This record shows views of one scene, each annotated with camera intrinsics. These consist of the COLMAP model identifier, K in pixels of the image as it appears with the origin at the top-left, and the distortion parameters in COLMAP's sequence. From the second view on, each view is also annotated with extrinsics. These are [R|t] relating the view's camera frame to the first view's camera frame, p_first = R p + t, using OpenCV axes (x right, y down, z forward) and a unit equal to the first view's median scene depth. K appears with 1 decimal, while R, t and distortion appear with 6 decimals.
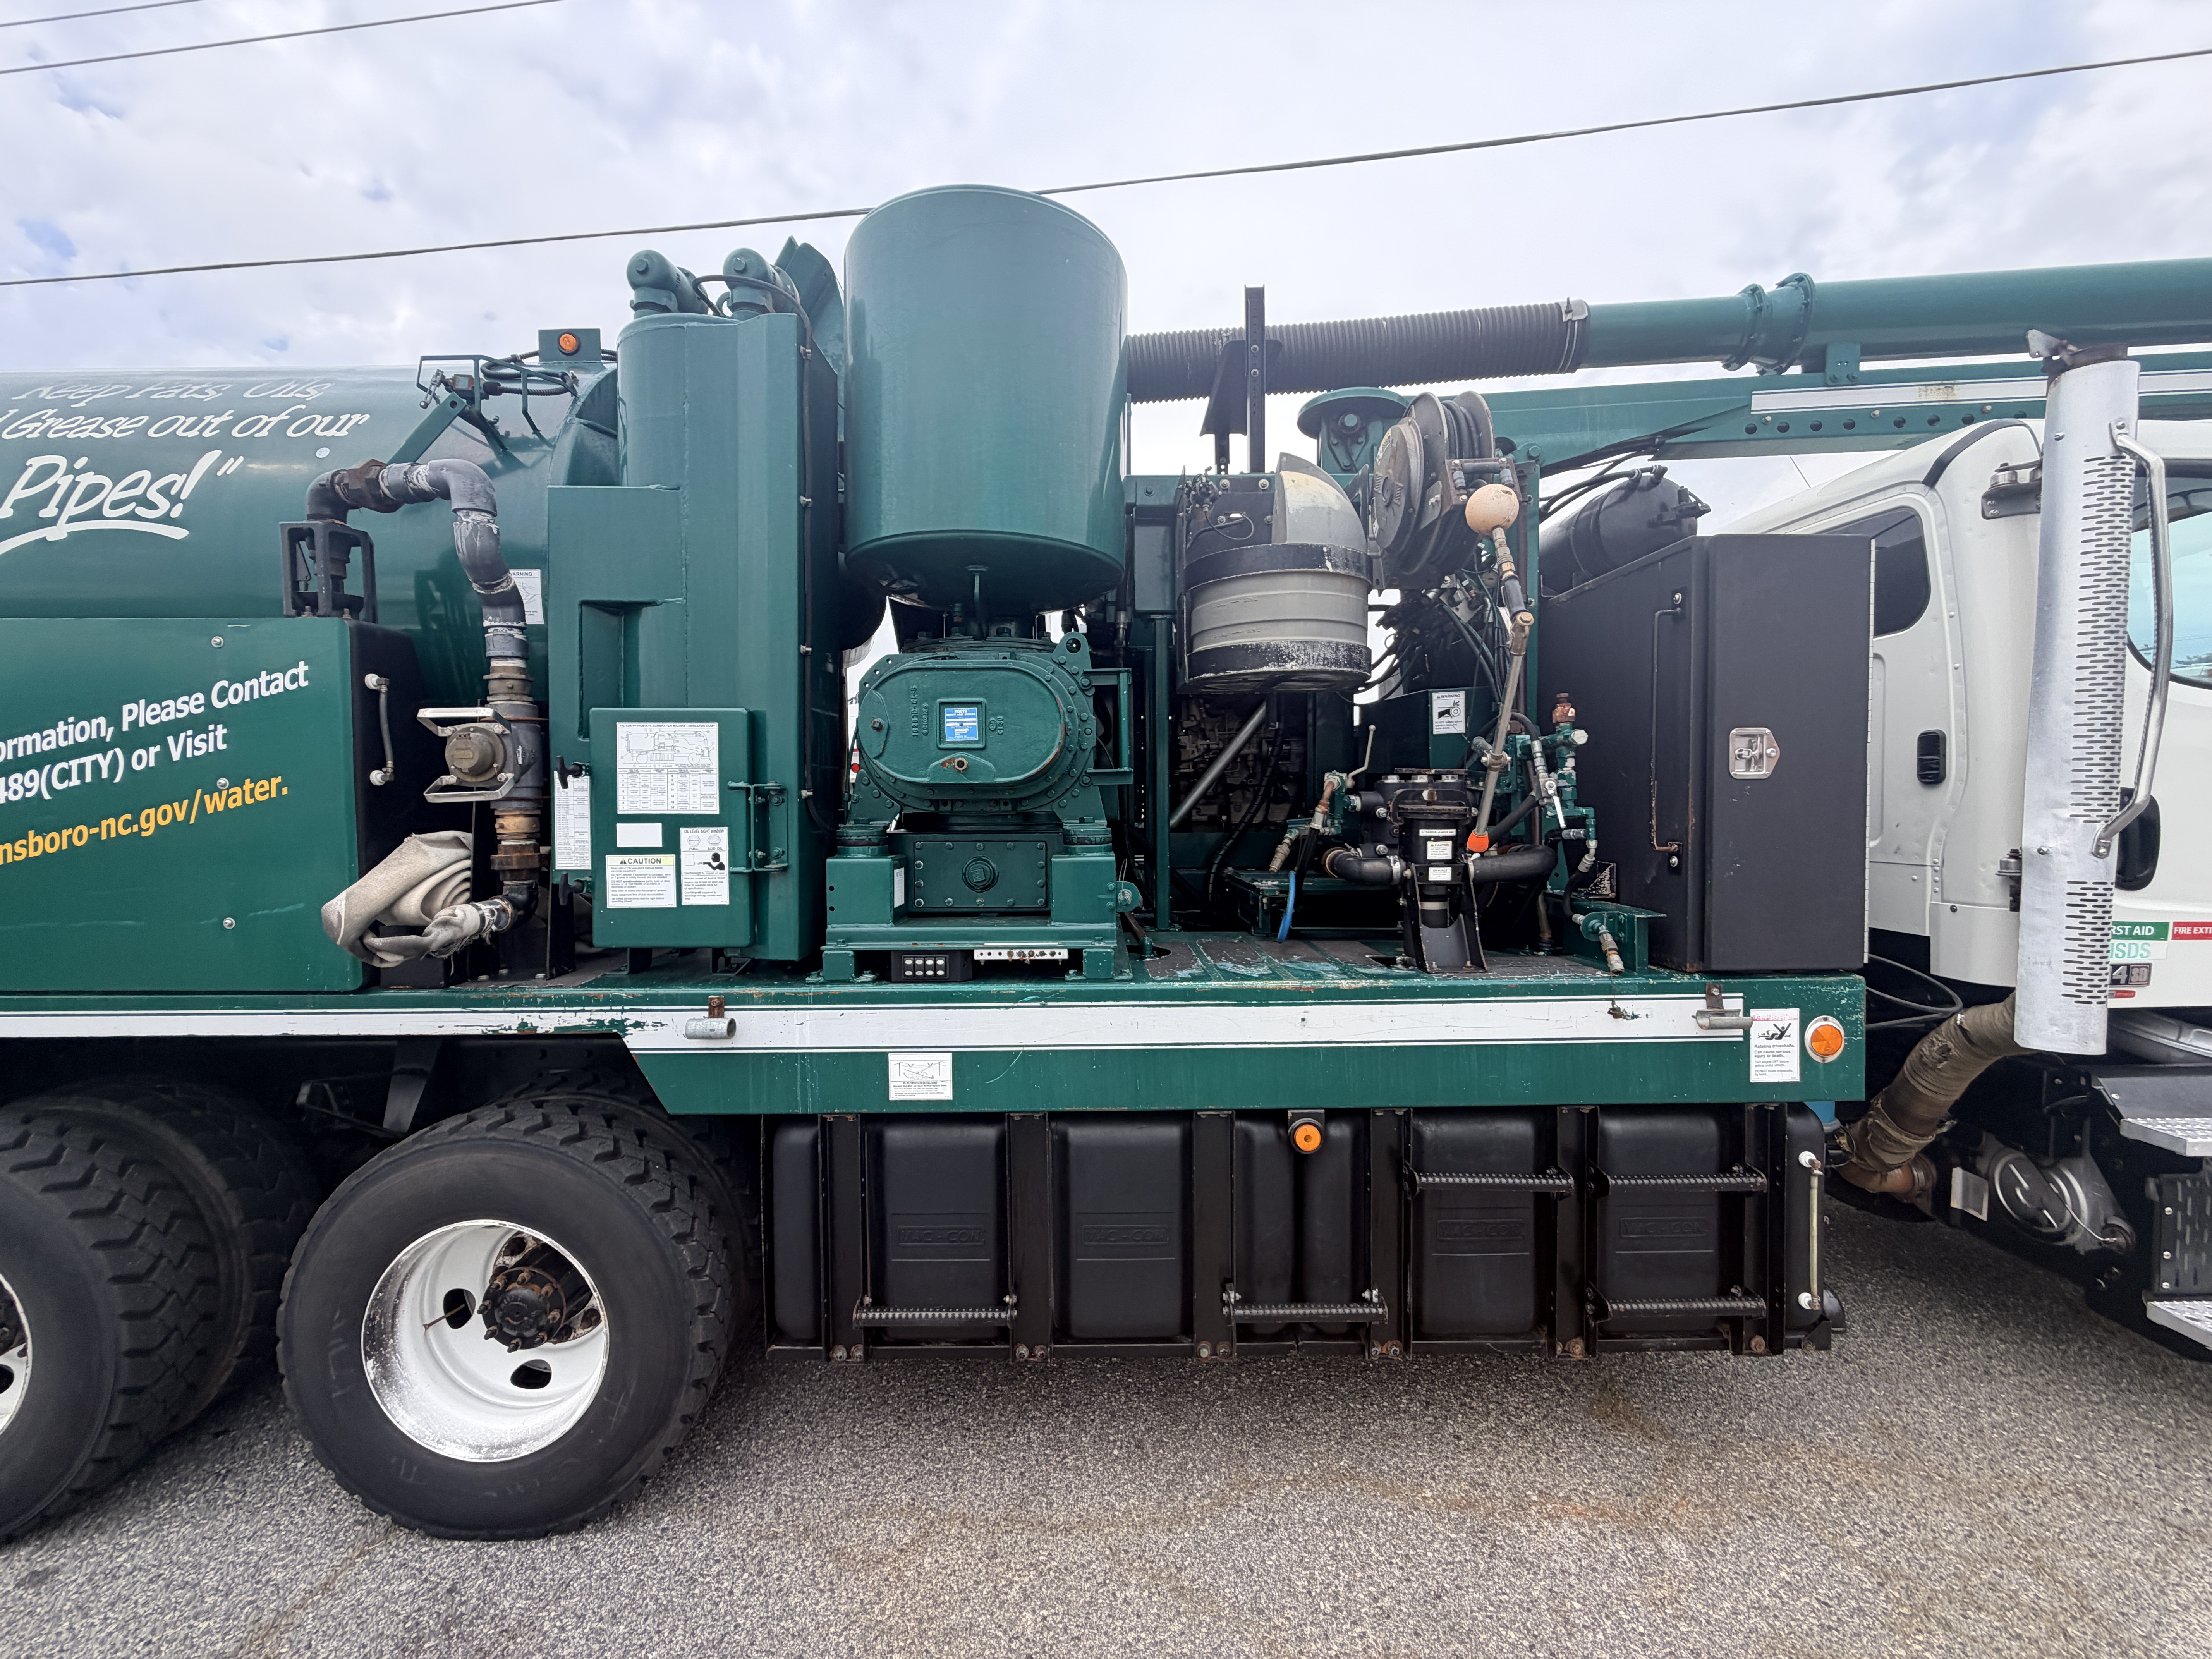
lens RADIAL K [[878.7, 0, 1109.1], [0, 878.7, 832.2], [0, 0, 1]] dist [0.002653, -0.000018]
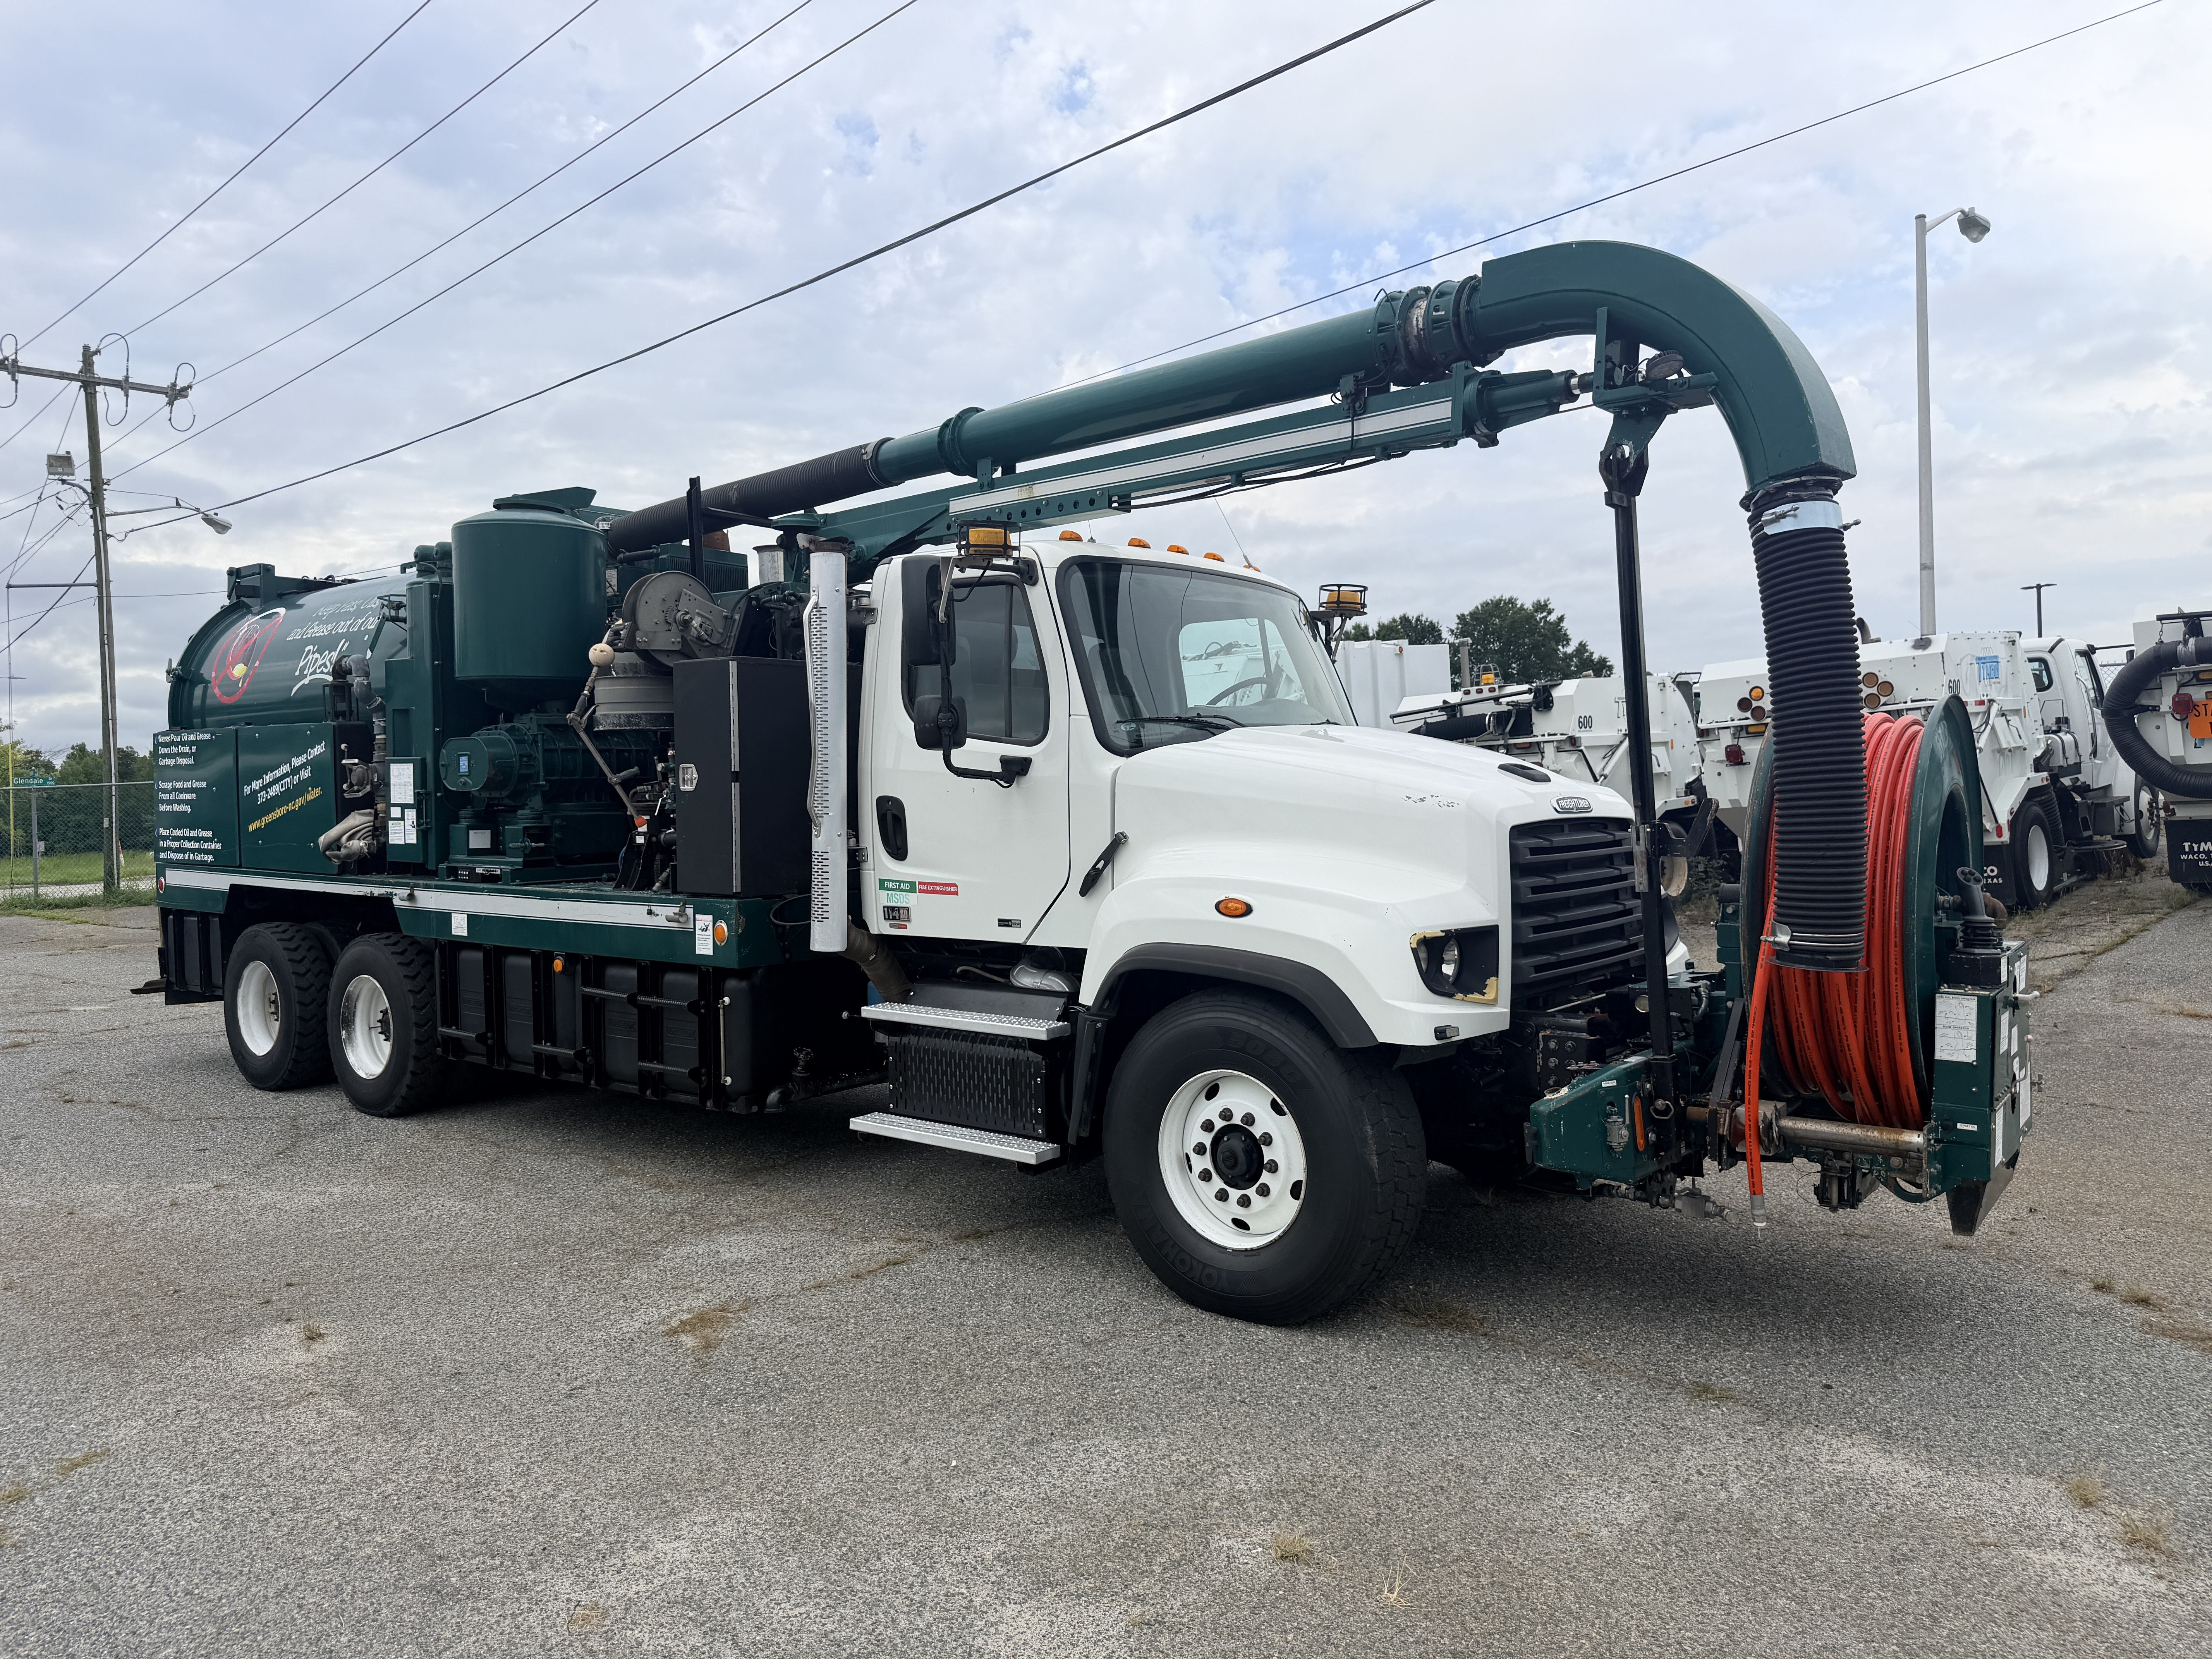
lens RADIAL K [[1535.3, 0, 1106.0], [0, 1535.3, 829.5], [0, 0, 1]] dist [-0.000734, 0.002738]
pose [[0.782872, 0.020235, -0.621854, 3.326680], [-0.021976, 0.999747, 0.004866, -0.011381], [0.621795, 0.009856, 0.783118, -0.967741]]
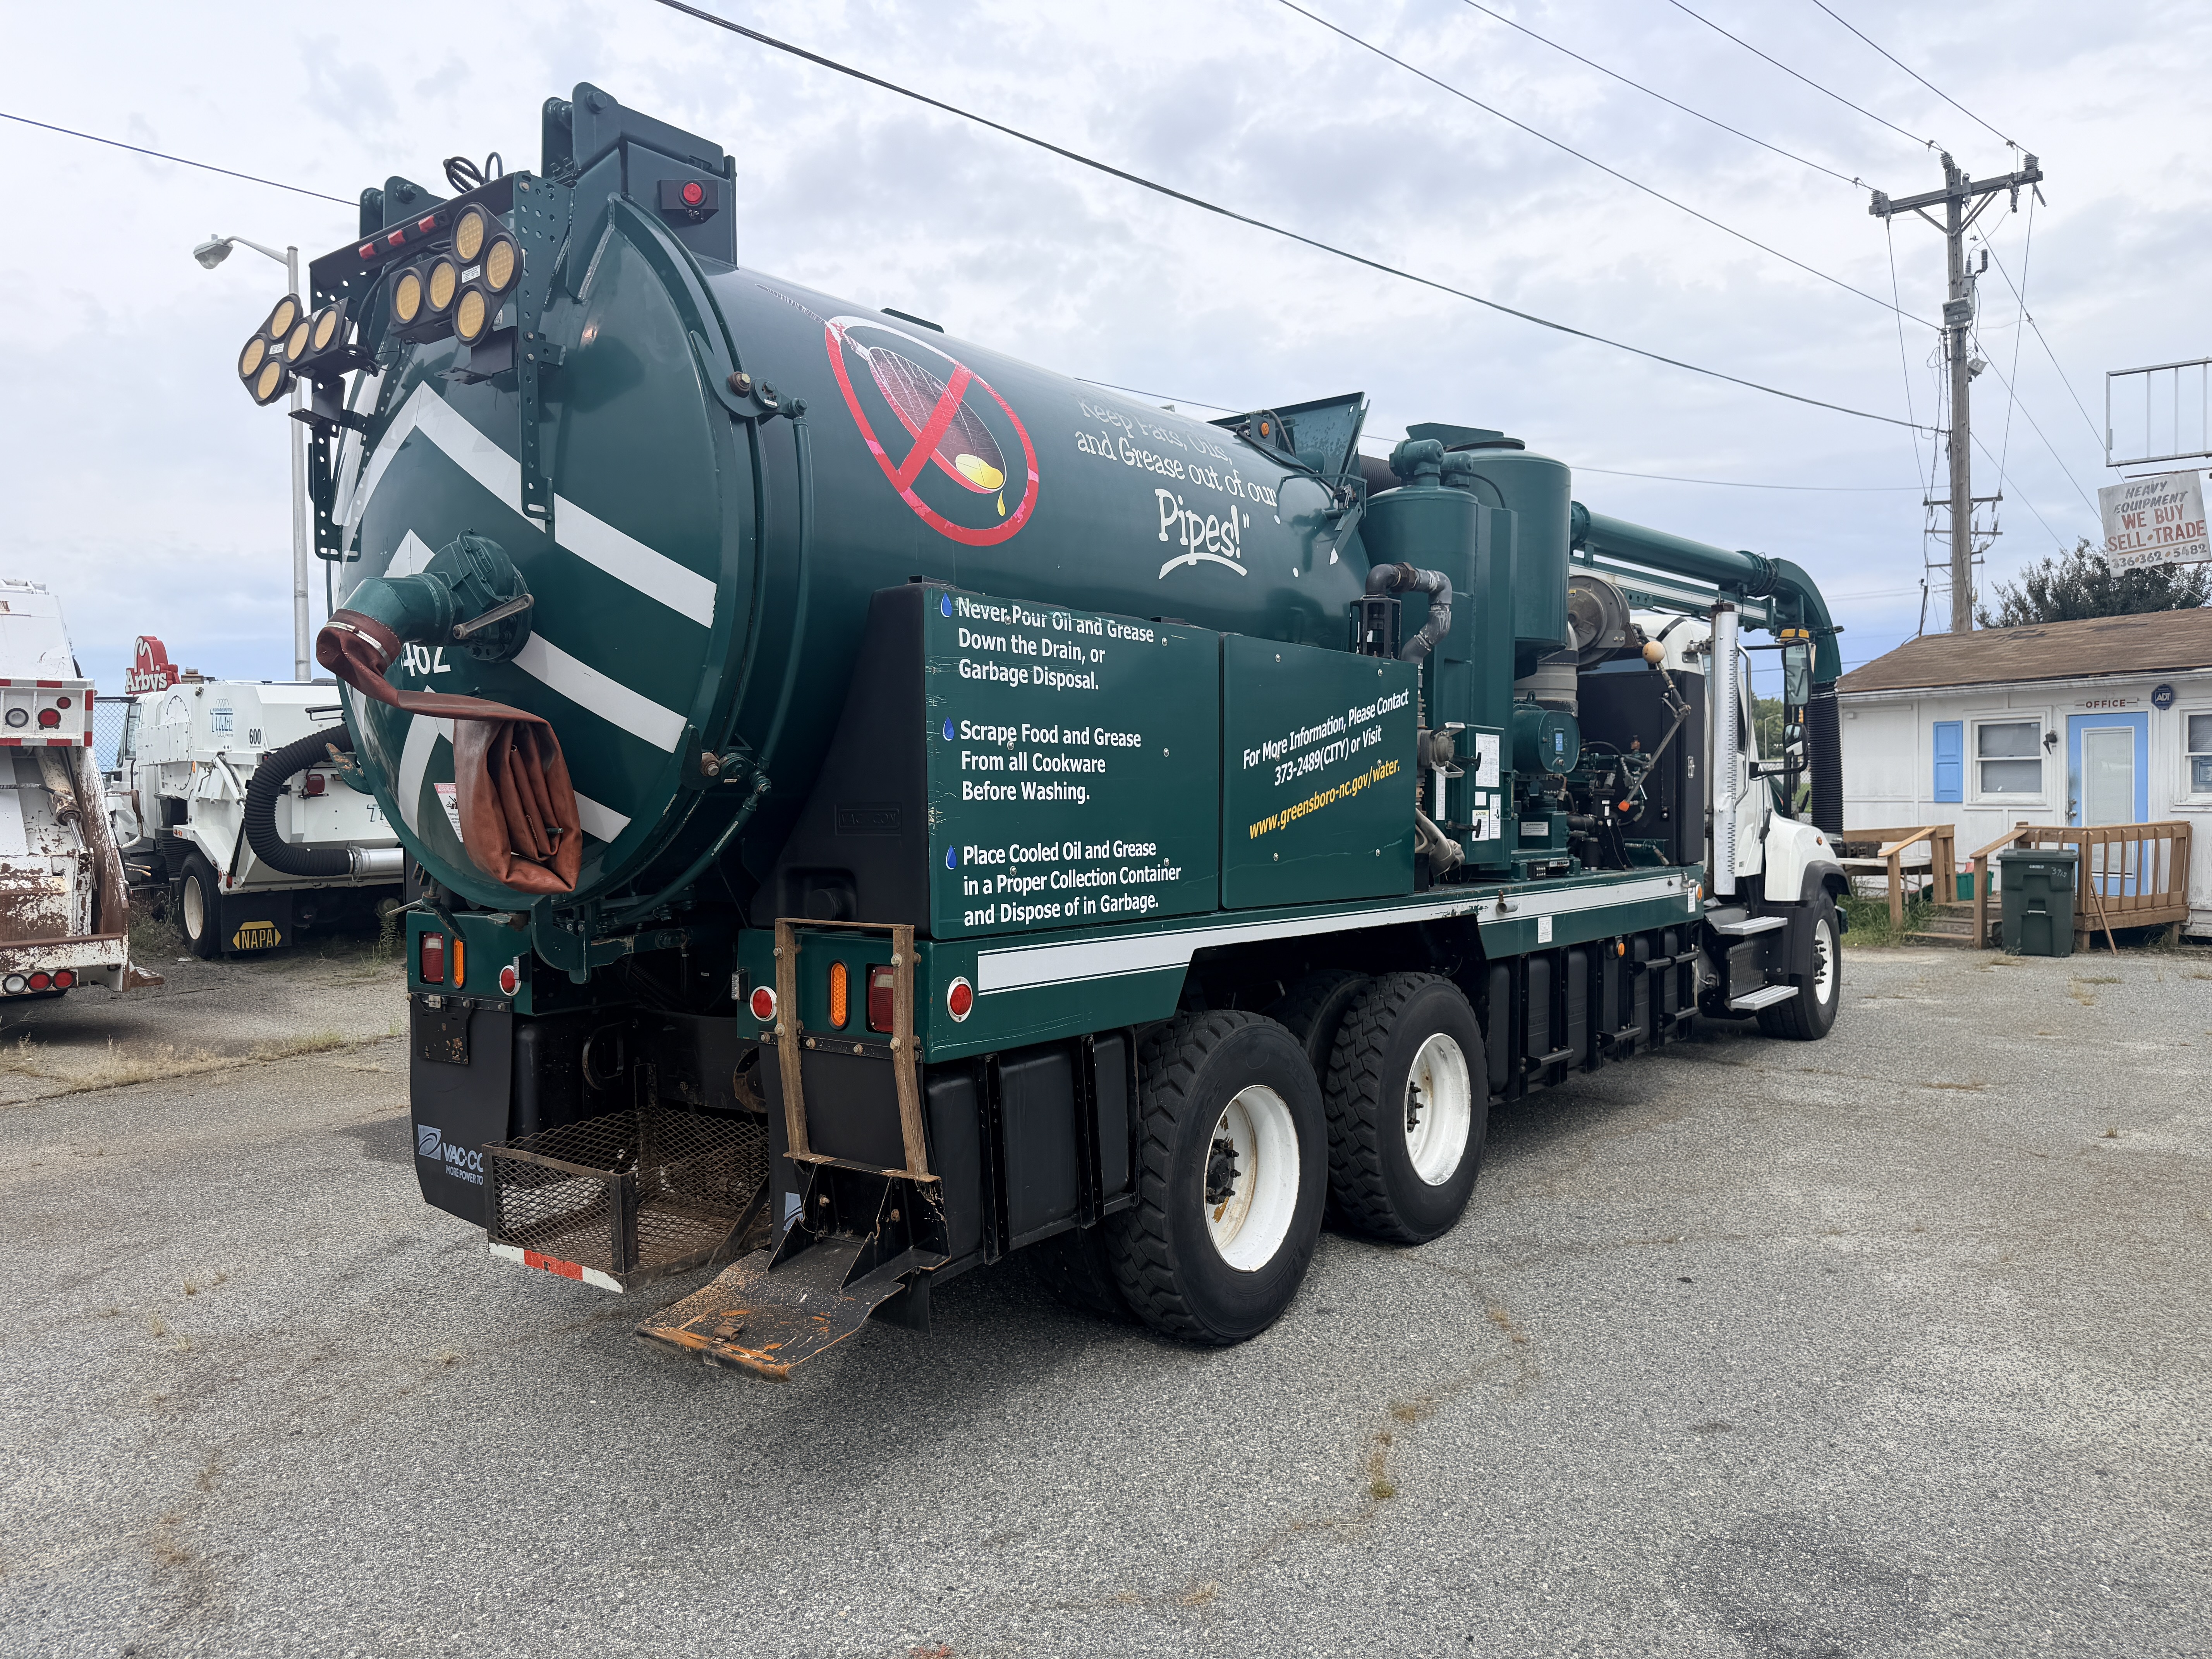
lens RADIAL K [[1550.0, 0, 1106.0], [0, 1550.0, 829.5], [0, 0, 1]] dist [0.156450, 0.000342]
pose [[0.607712, -0.006373, 0.794132, -3.331202], [0.021148, 0.999743, -0.008160, 0.071704], [-0.793876, 0.021753, 0.607690, -0.280429]]
